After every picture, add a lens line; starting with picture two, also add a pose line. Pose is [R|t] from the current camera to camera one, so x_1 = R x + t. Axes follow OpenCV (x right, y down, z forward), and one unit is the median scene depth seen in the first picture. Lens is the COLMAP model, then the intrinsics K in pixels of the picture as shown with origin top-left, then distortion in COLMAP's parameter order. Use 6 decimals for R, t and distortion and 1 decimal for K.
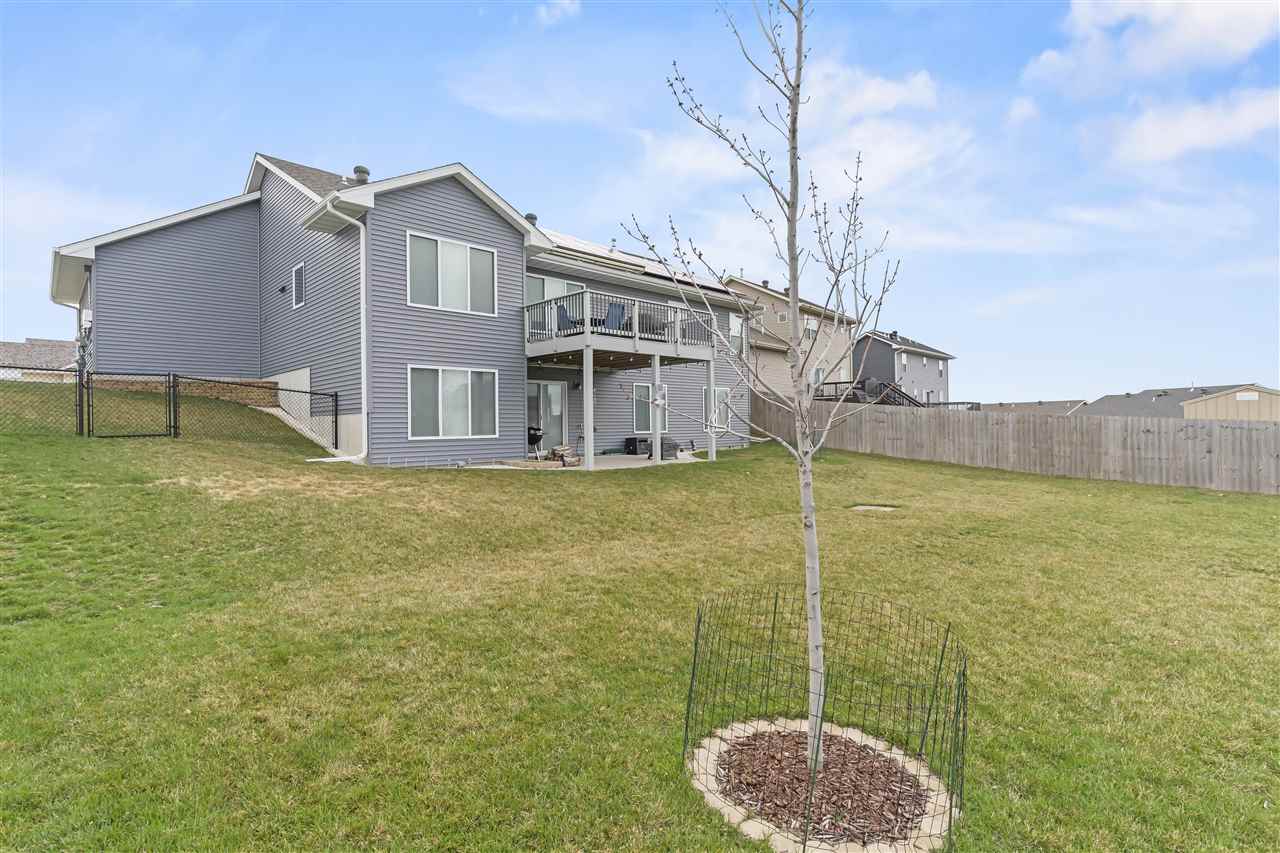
lens RADIAL K [[599.7, 0, 640.0], [0, 599.7, 426.5], [0, 0, 1]] dist [0.001145, 0.000042]
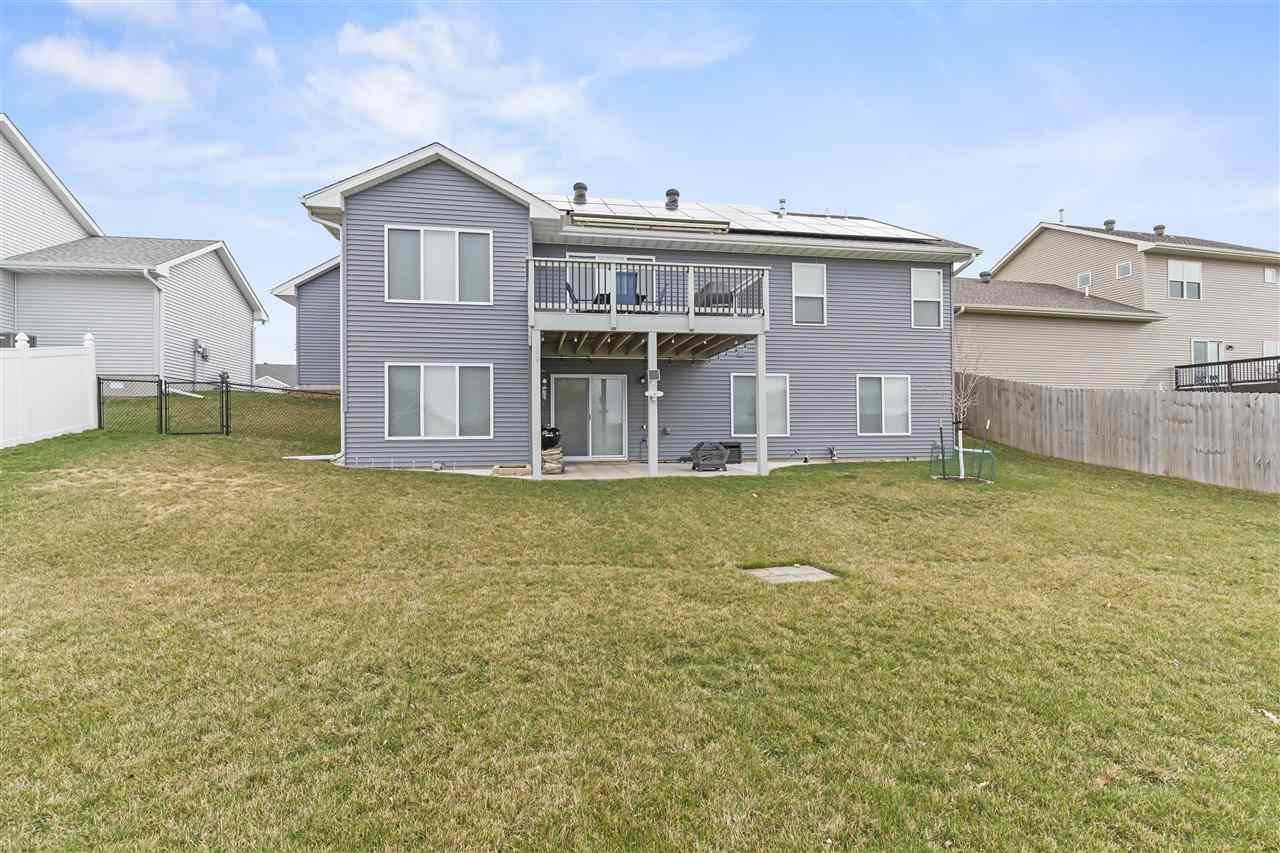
lens RADIAL K [[599.7, 0, 640.0], [0, 599.7, 426.5], [0, 0, 1]] dist [0.001145, 0.000042]
pose [[0.831483, 0.000843, -0.555550, 0.423812], [-0.004510, 0.999976, -0.005232, 0.003272], [0.555532, 0.006855, 0.831467, 0.358724]]
